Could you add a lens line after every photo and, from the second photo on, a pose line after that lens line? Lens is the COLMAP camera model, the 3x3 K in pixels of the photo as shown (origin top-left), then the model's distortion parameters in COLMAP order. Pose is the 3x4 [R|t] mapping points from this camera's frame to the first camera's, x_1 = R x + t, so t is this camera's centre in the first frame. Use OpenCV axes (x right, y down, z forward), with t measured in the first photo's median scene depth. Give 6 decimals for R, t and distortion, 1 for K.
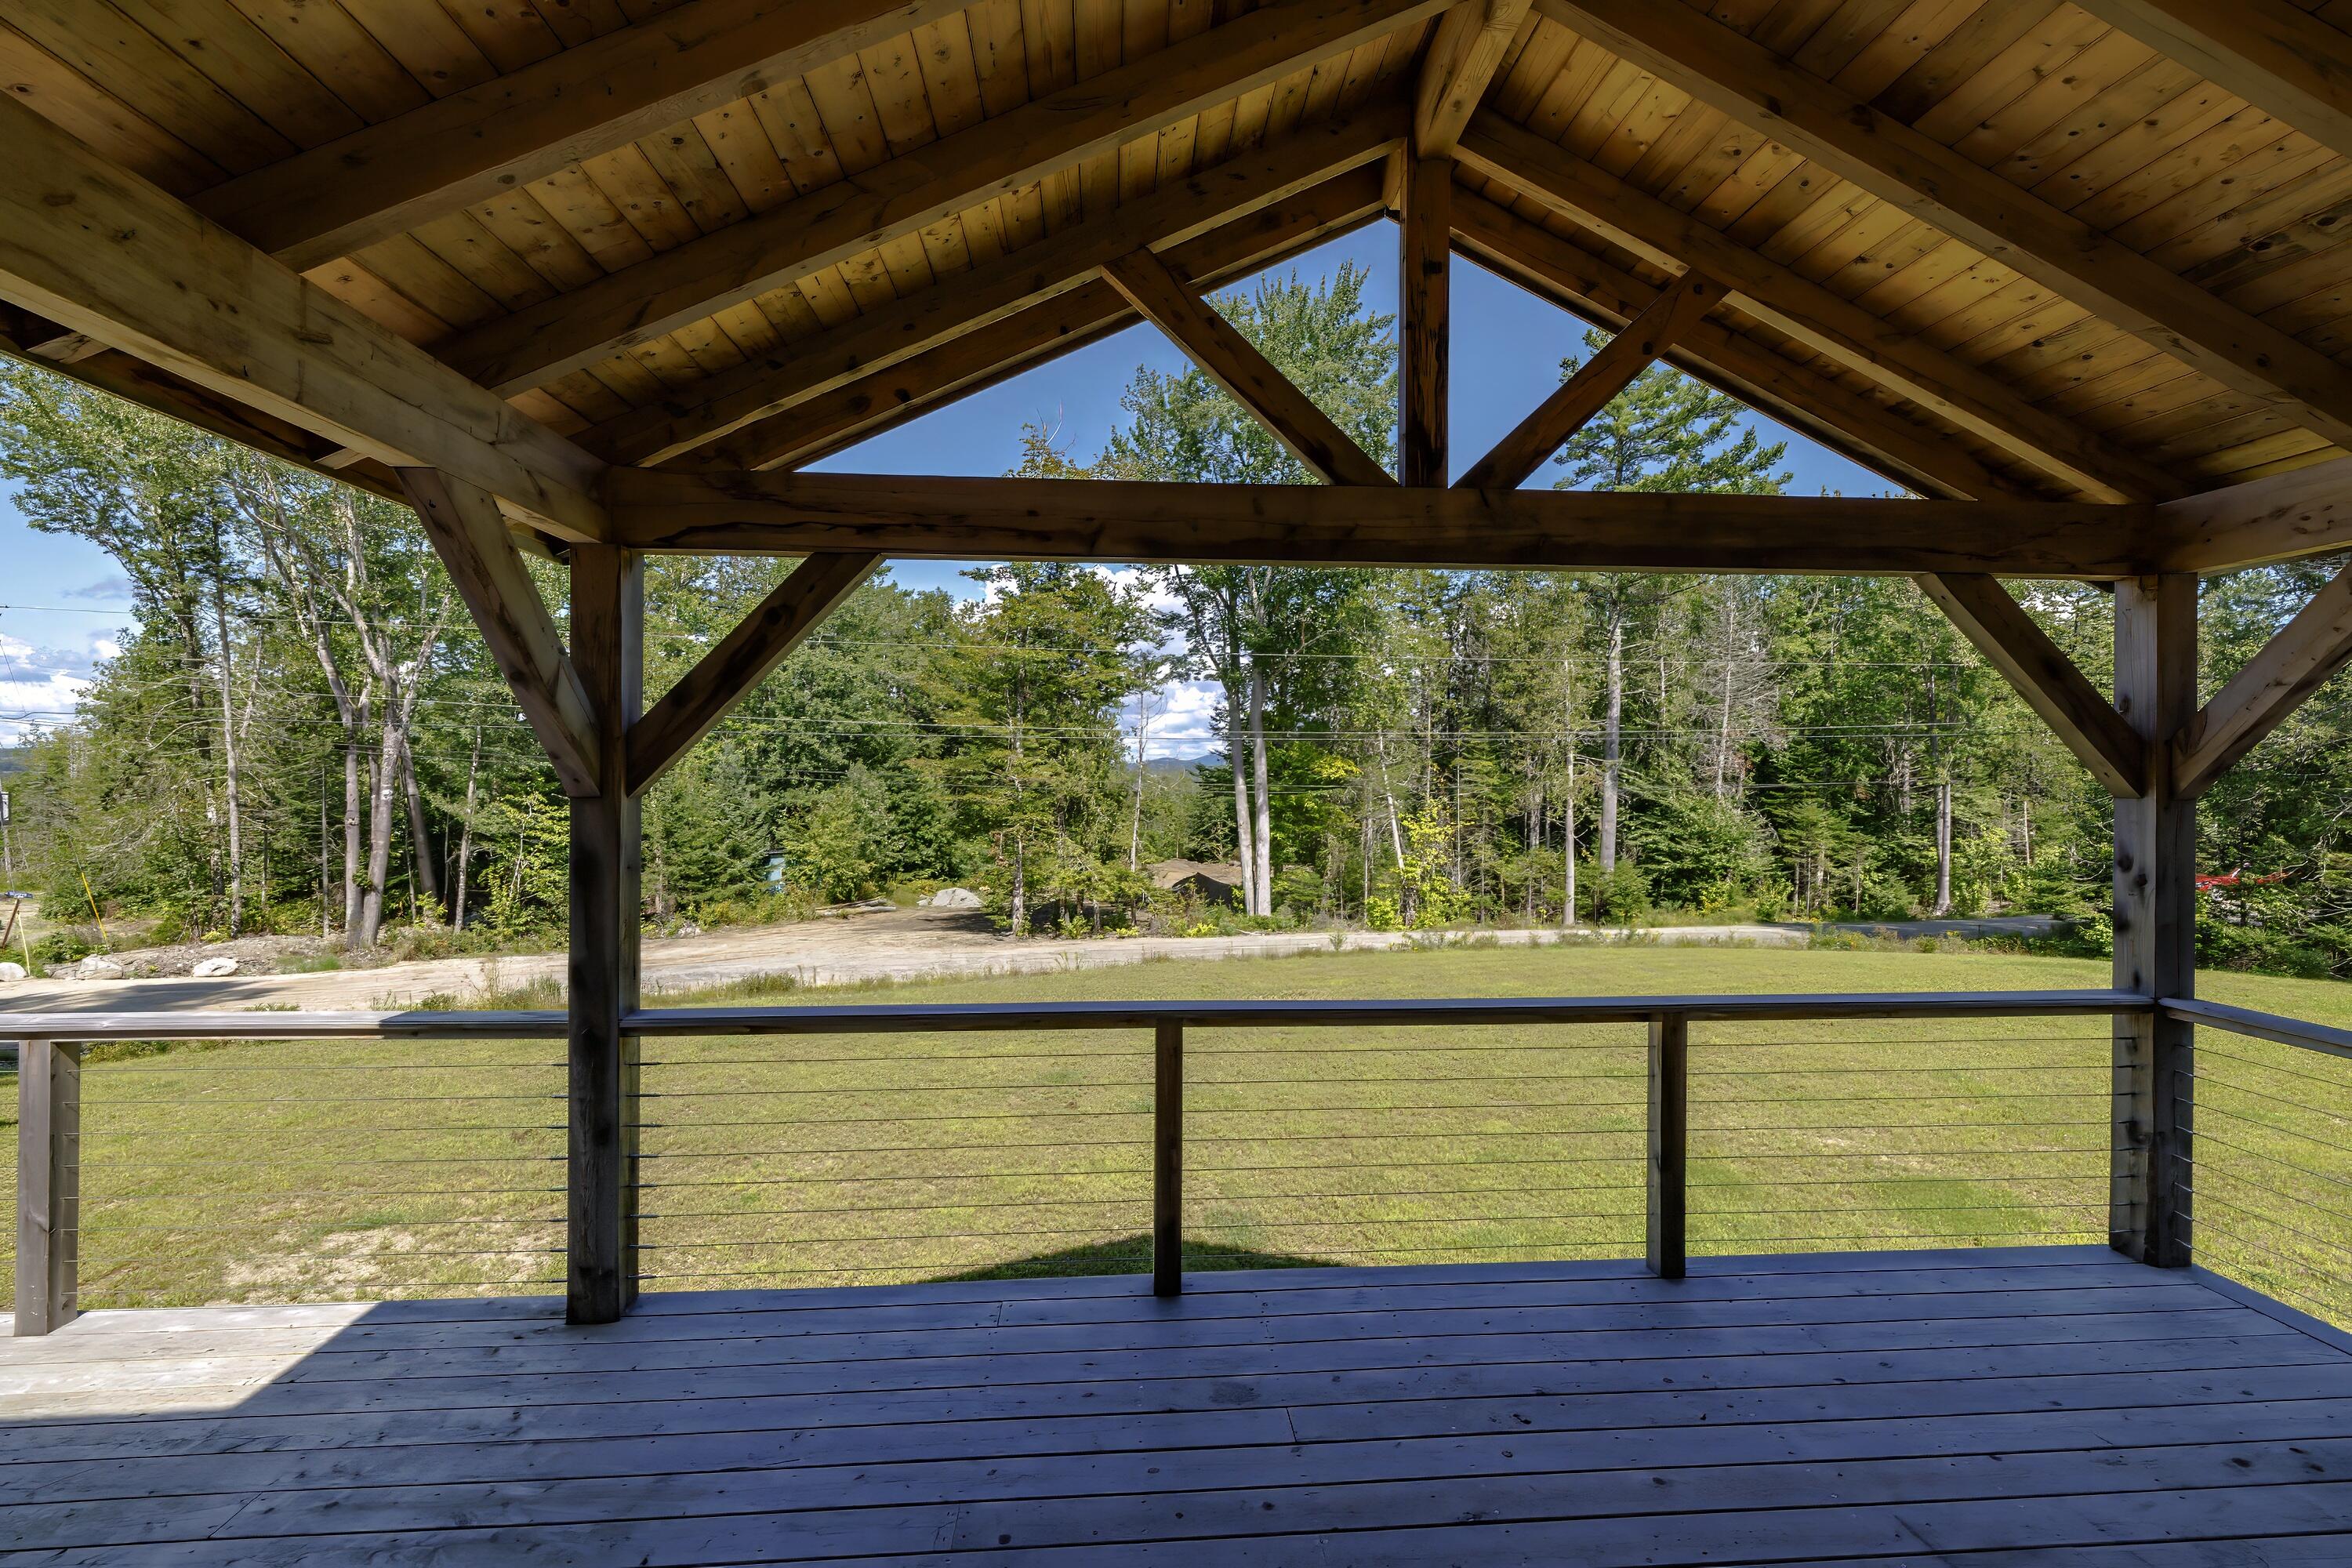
lens RADIAL K [[992.3, 0, 1180.3], [0, 992.3, 773.7], [0, 0, 1]] dist [0.002231, 0.000245]
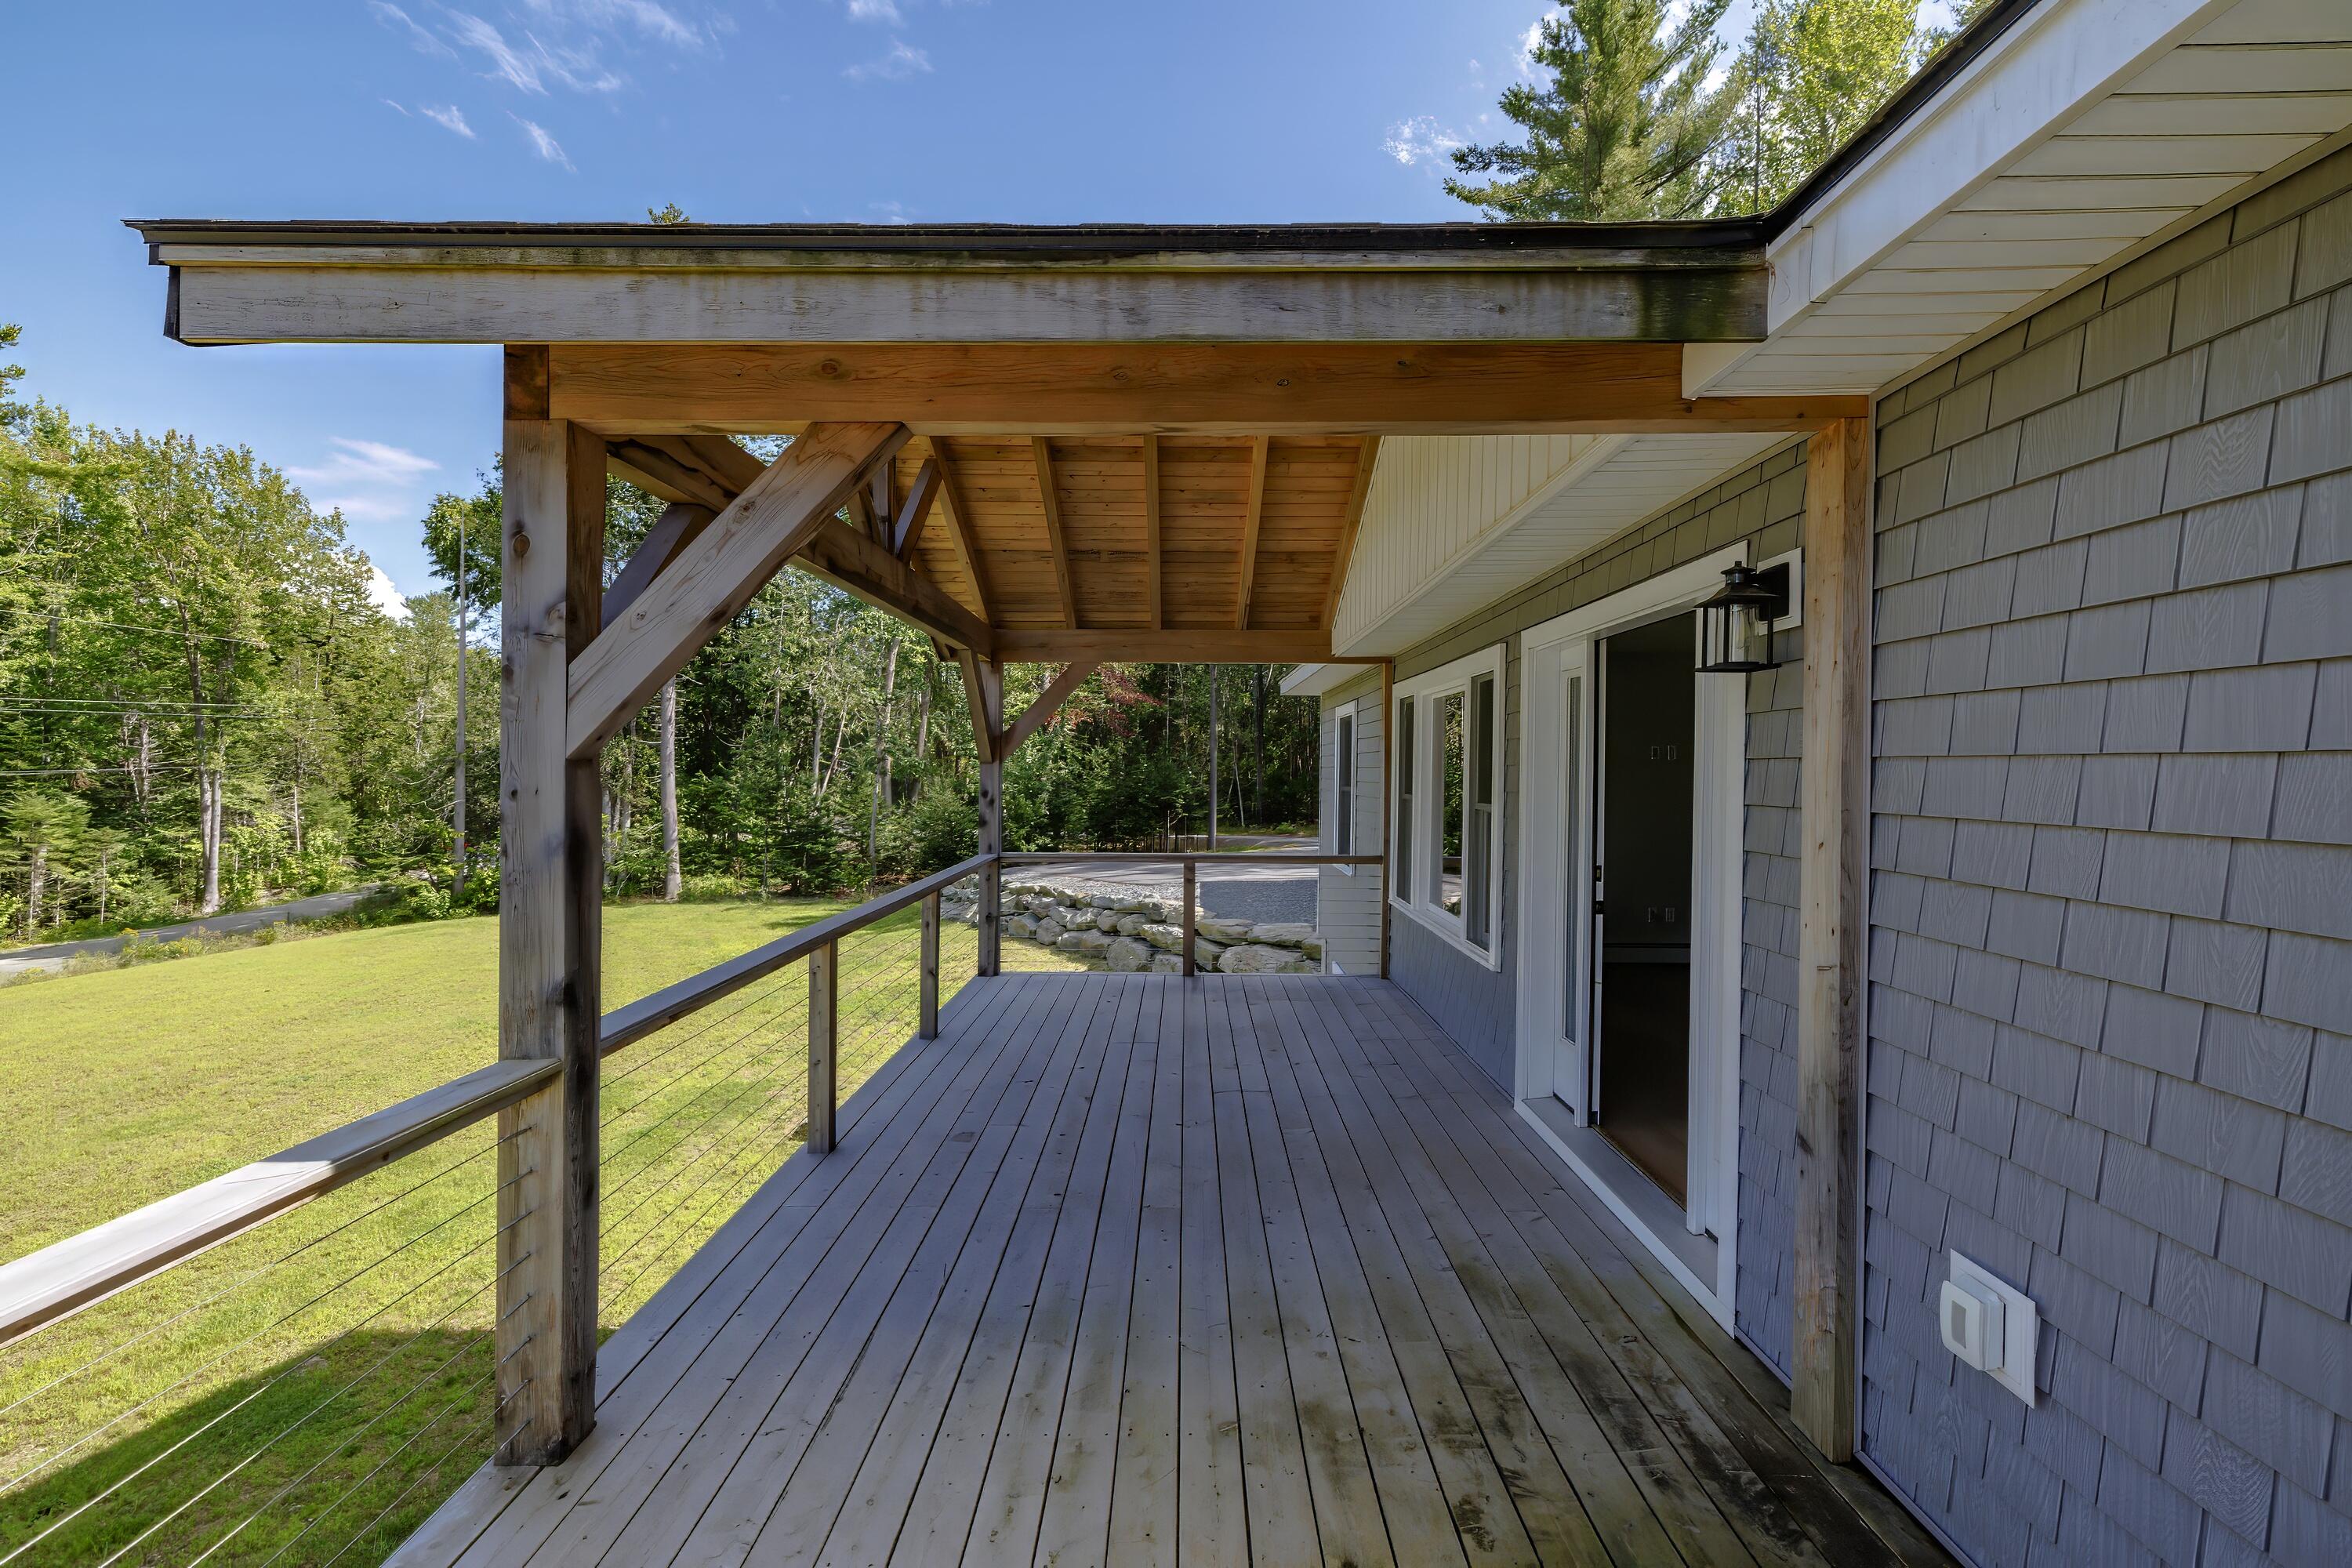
lens RADIAL K [[992.3, 0, 1180.3], [0, 992.3, 773.7], [0, 0, 1]] dist [0.002231, 0.000245]
pose [[0.074567, -0.010982, 0.997156, -0.106358], [-0.002191, 0.999935, 0.011176, 0.001910], [-0.997214, -0.003018, 0.074538, 0.038208]]
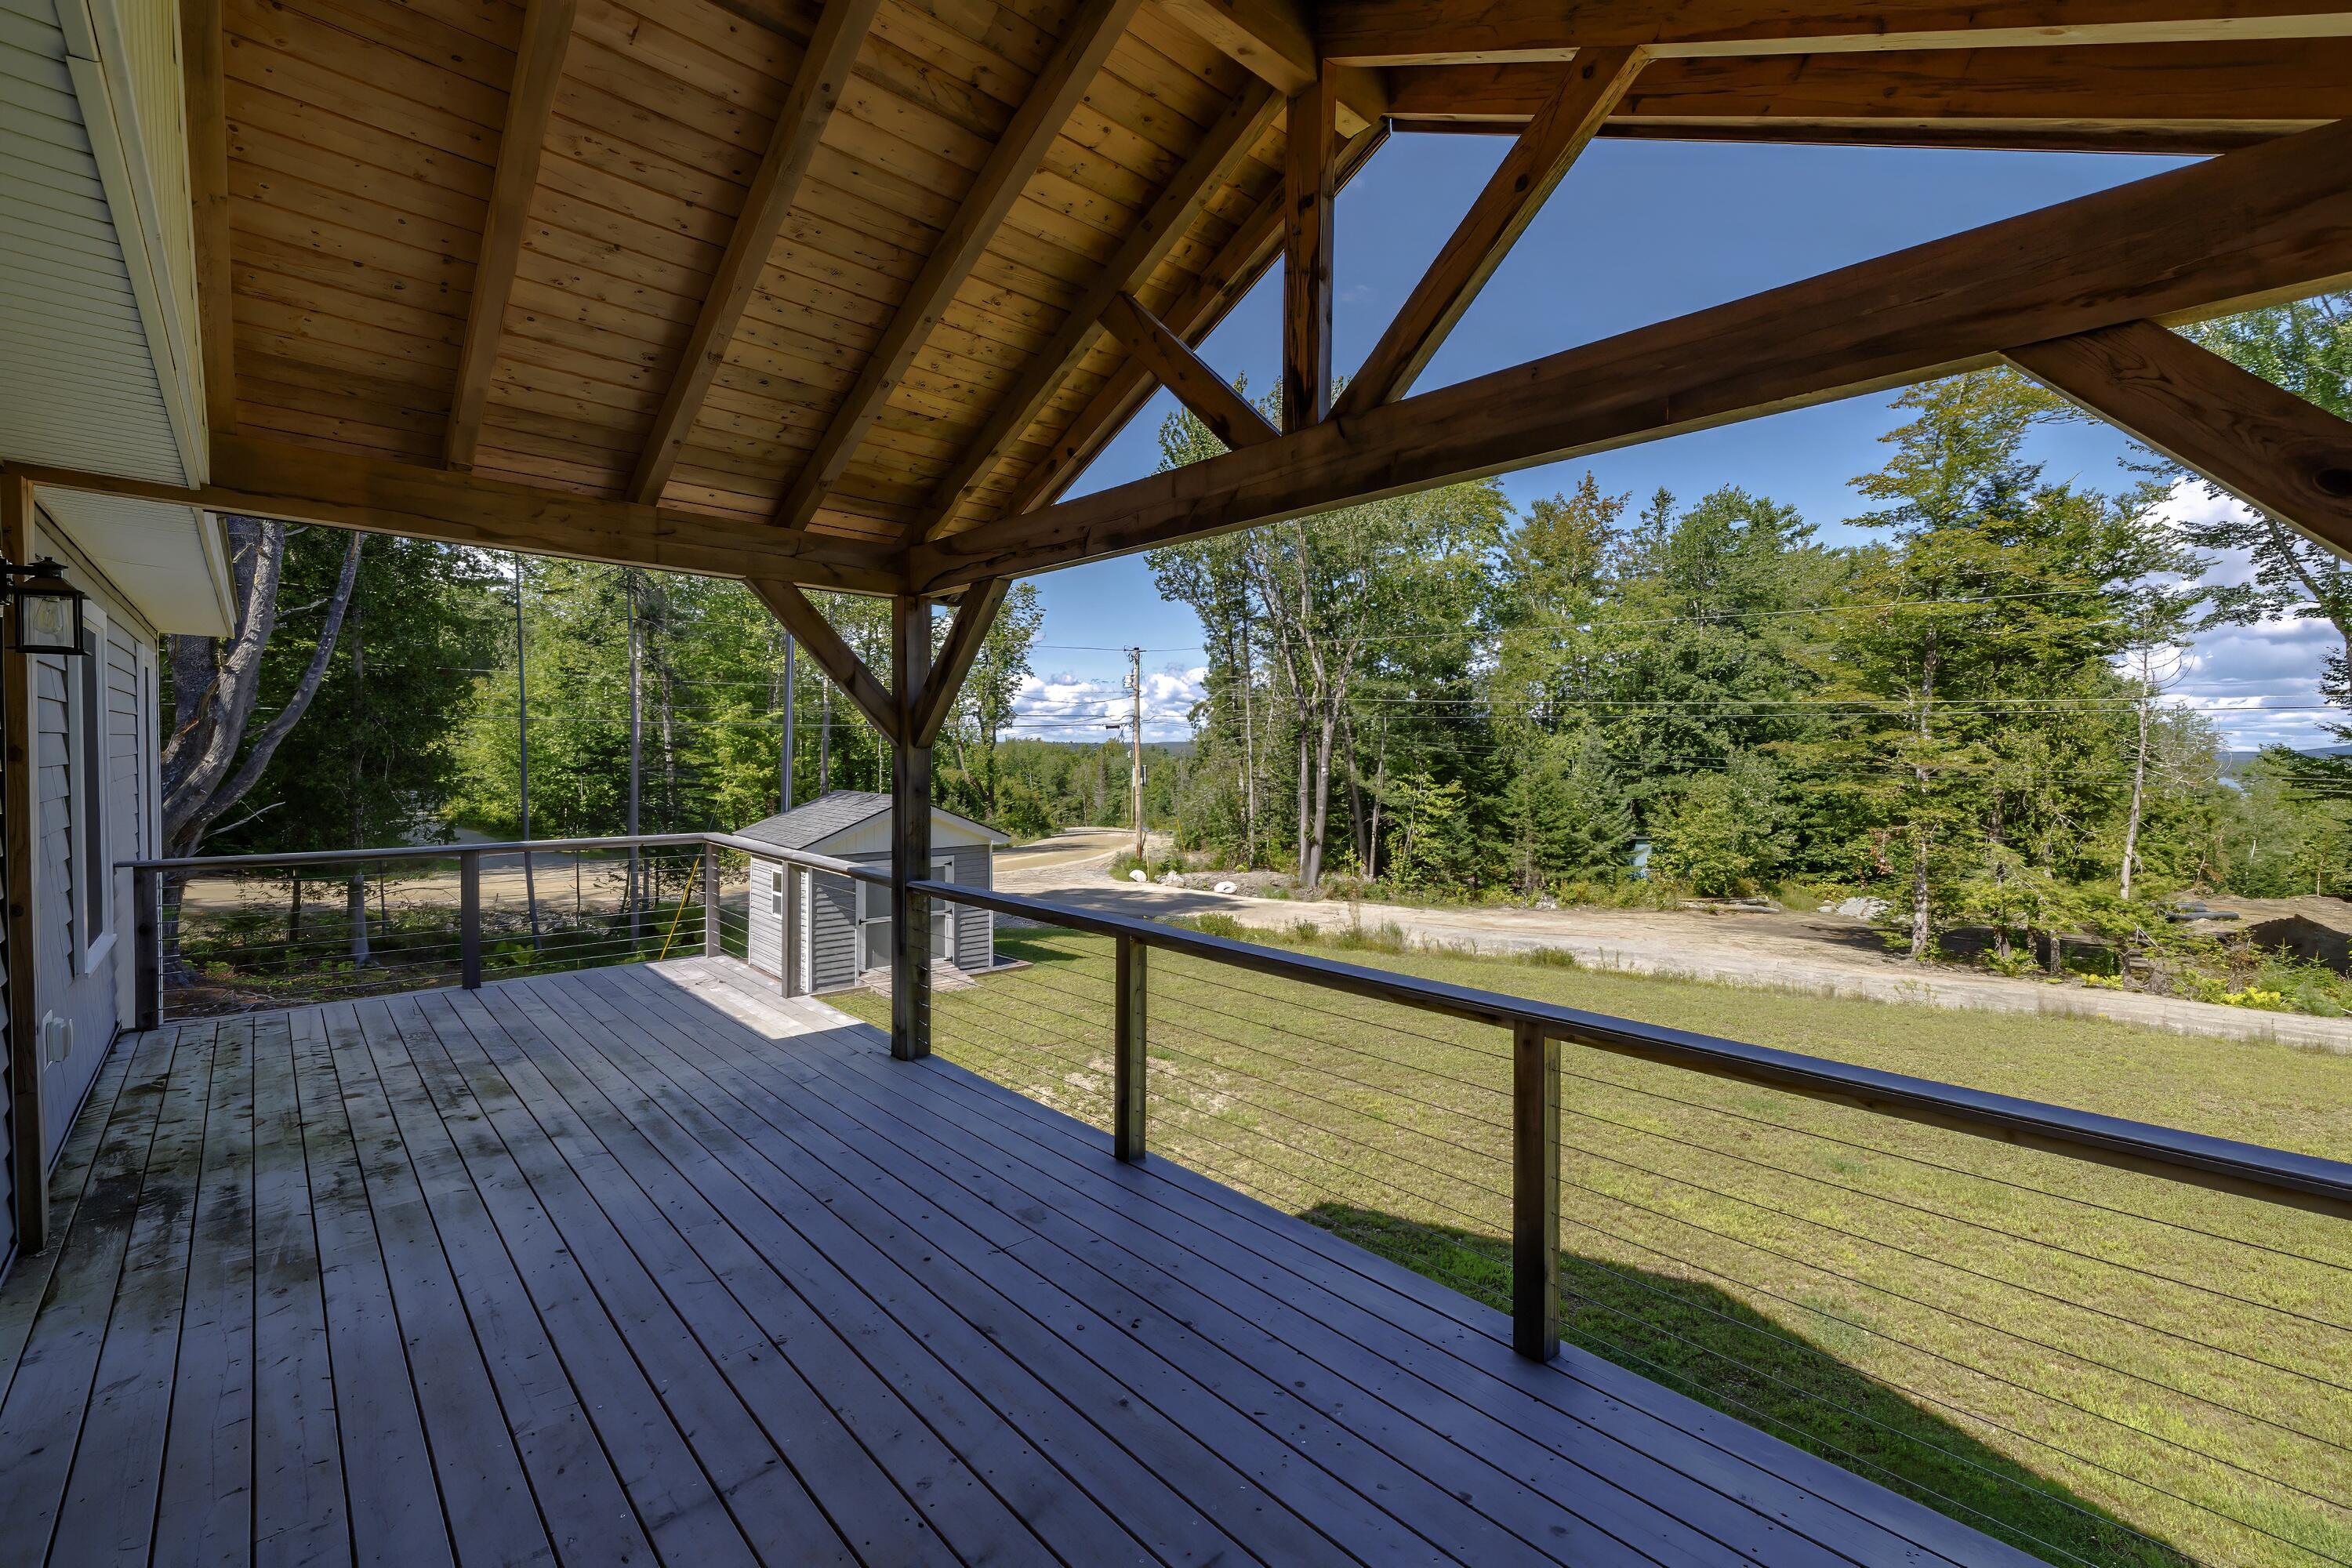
lens RADIAL K [[992.3, 0, 1180.3], [0, 992.3, 773.7], [0, 0, 1]] dist [0.002231, 0.000245]
pose [[0.628609, 0.018504, -0.777501, 0.080873], [-0.008774, 0.999822, 0.016702, 0.002883], [0.777672, -0.003678, 0.628659, 0.024986]]
